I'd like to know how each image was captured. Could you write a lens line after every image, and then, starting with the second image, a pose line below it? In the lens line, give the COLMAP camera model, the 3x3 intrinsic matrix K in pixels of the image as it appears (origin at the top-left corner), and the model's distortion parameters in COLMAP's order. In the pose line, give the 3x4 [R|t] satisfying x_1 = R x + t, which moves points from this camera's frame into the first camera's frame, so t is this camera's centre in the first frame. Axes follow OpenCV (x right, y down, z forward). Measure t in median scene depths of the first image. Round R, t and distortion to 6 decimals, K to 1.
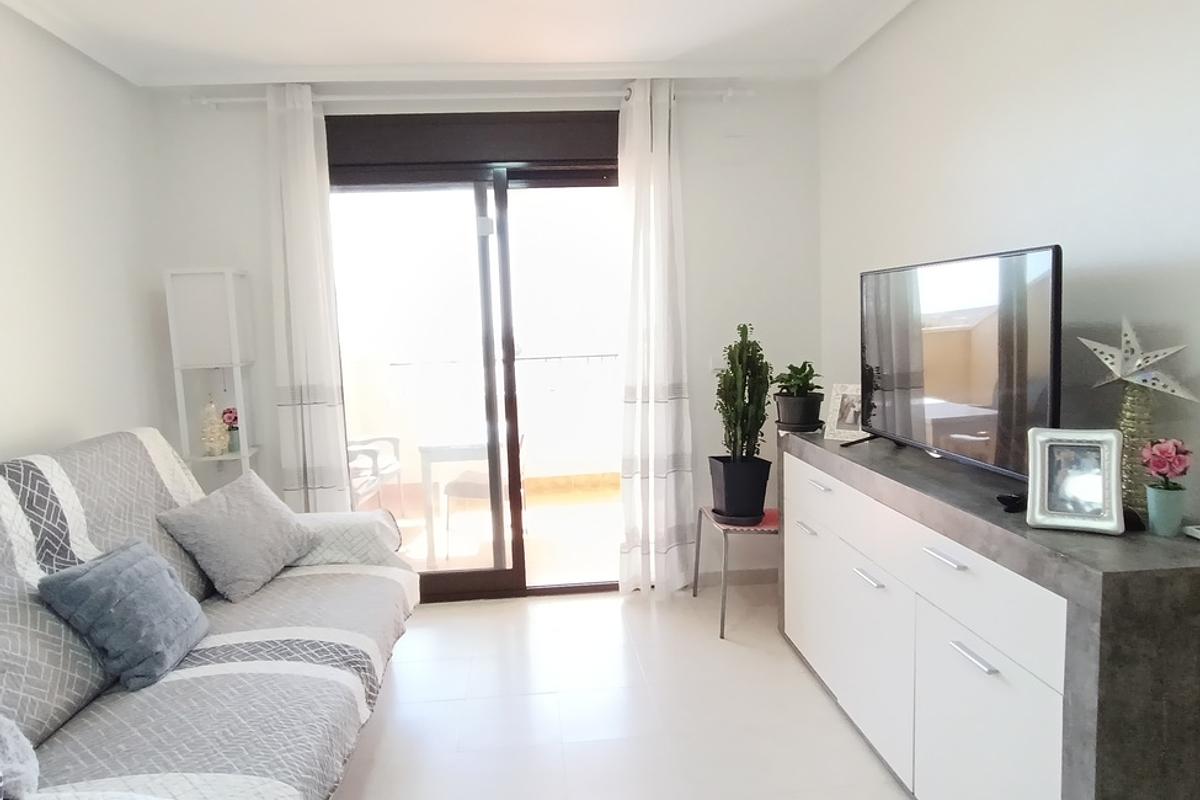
lens RADIAL K [[731.3, 0, 588.6], [0, 731.3, 392.6], [0, 0, 1]] dist [-0.036550, 0.026797]
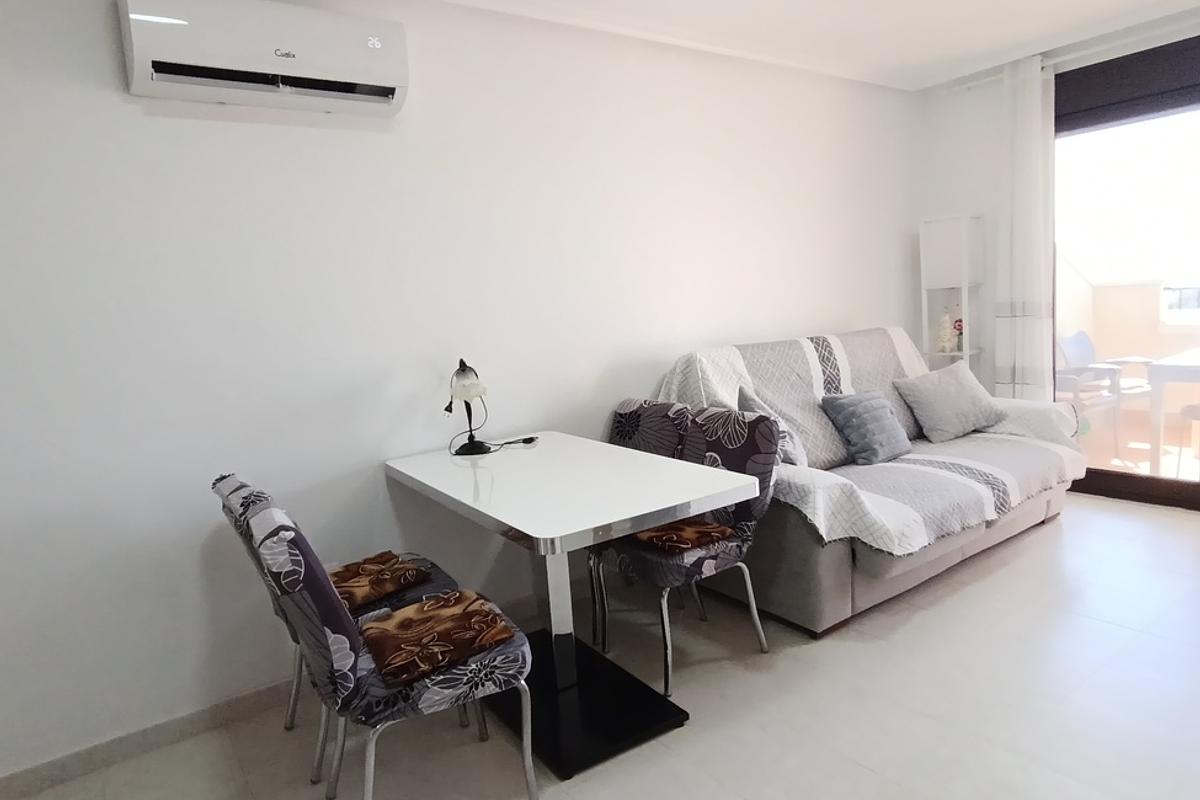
lens RADIAL K [[731.3, 0, 588.6], [0, 731.3, 392.6], [0, 0, 1]] dist [-0.036550, 0.026797]
pose [[0.513399, 0.105645, -0.851623, 0.350528], [-0.028817, 0.993956, 0.105930, 0.039883], [0.857666, -0.029843, 0.513340, -0.322346]]
